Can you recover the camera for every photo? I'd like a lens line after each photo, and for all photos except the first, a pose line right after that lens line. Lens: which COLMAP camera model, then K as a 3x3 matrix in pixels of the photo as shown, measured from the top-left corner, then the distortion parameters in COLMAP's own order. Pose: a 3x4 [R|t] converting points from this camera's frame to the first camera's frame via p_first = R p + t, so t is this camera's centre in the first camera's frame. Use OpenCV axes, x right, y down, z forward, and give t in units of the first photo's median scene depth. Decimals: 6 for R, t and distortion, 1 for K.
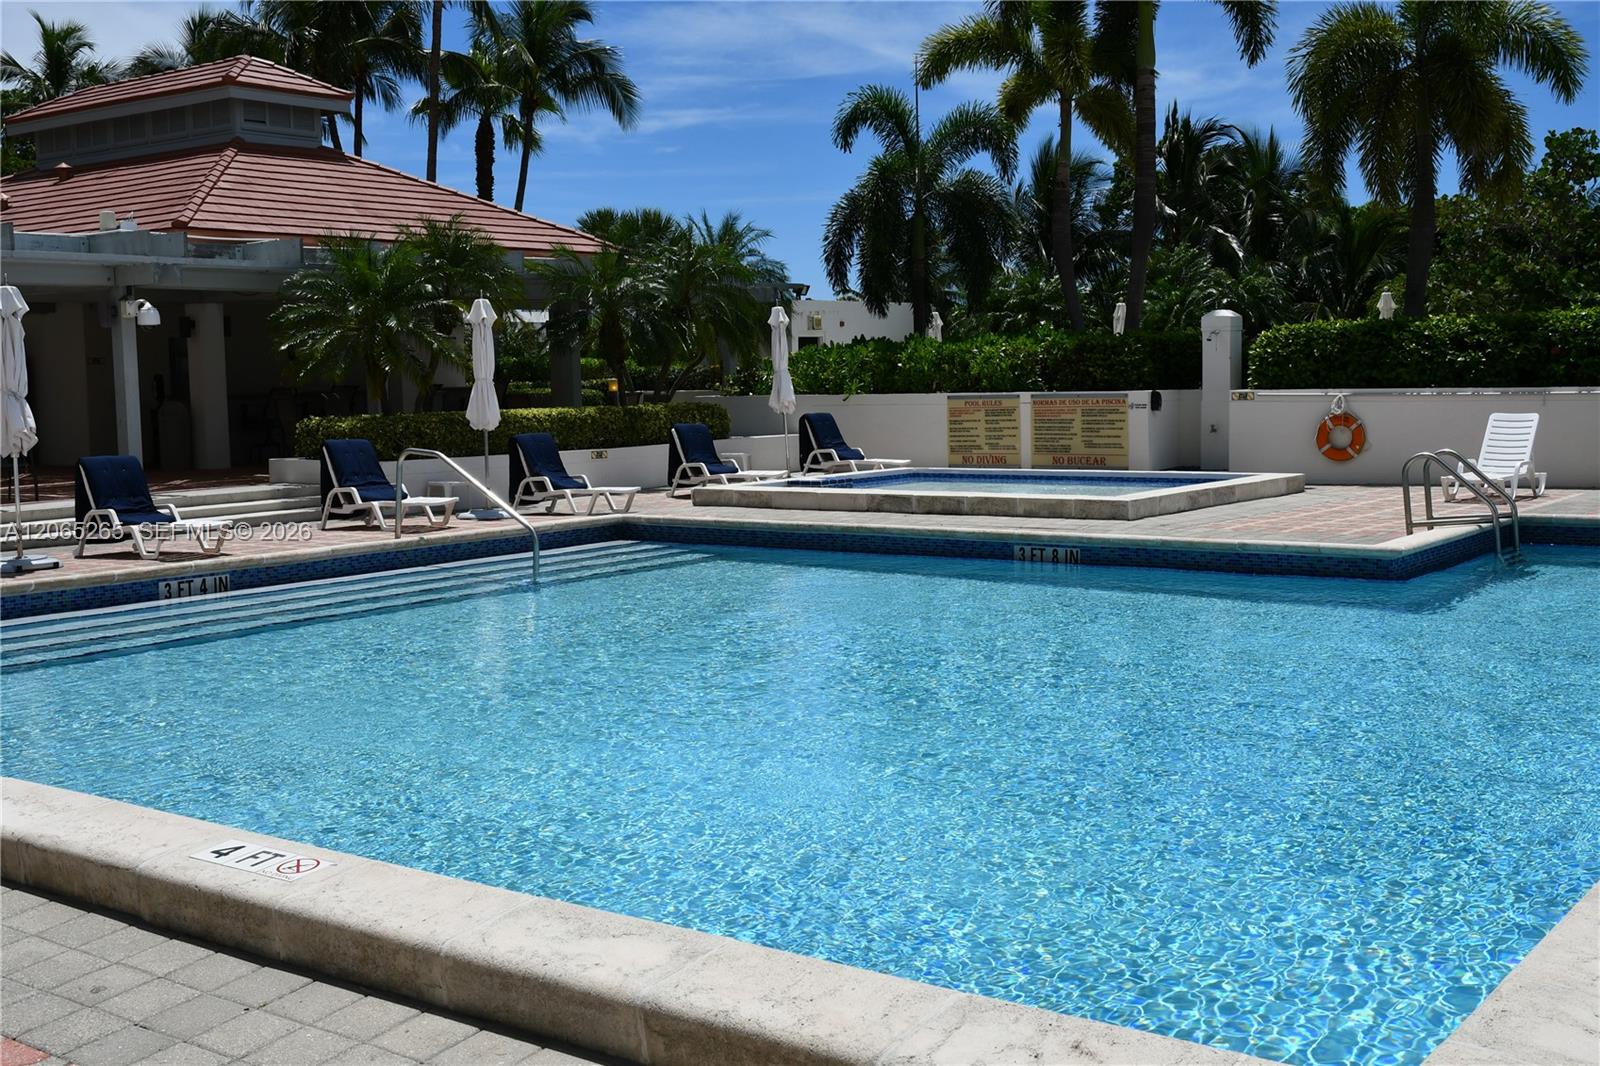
lens RADIAL K [[1772.2, 0, 800.0], [0, 1772.2, 533.0], [0, 0, 1]] dist [0.000200, 0.010460]
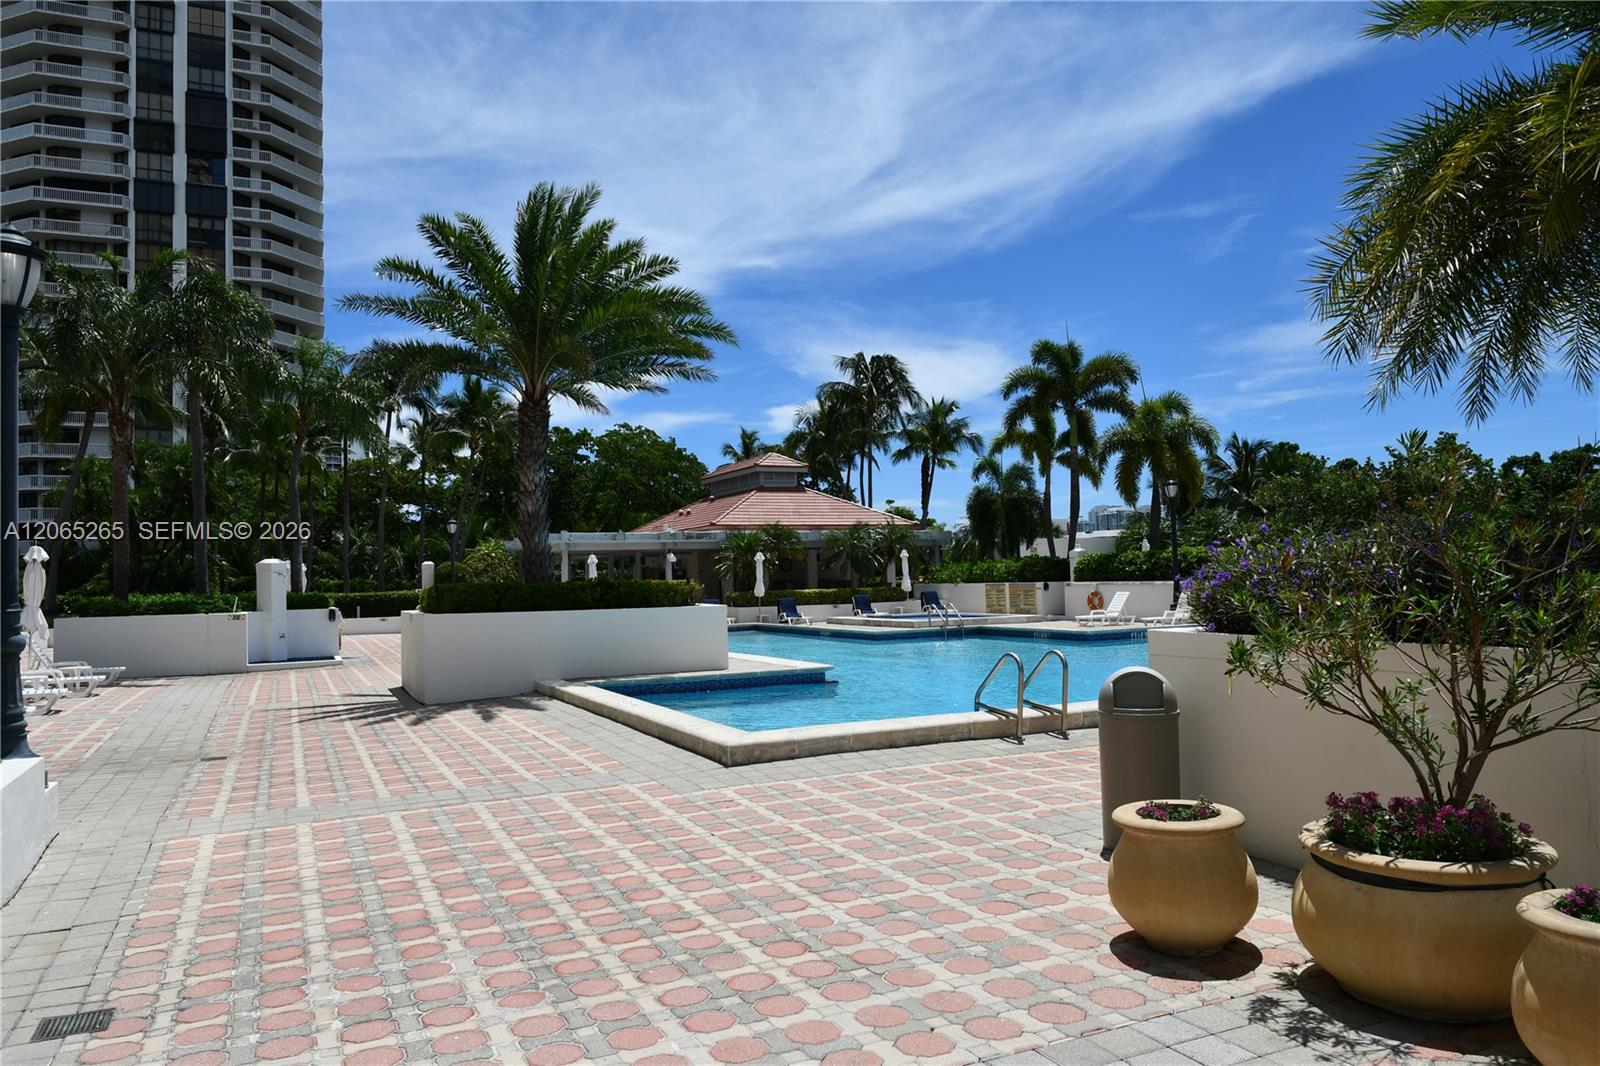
lens RADIAL K [[1078.0, 0, 797.5], [0, 1078.0, 535.0], [0, 0, 1]] dist [-0.003115, -0.000238]
pose [[0.889480, -0.022752, -0.456408, 0.548327], [-0.032792, 0.993007, -0.113409, 0.032986], [0.455797, 0.115841, 0.882514, -0.445828]]
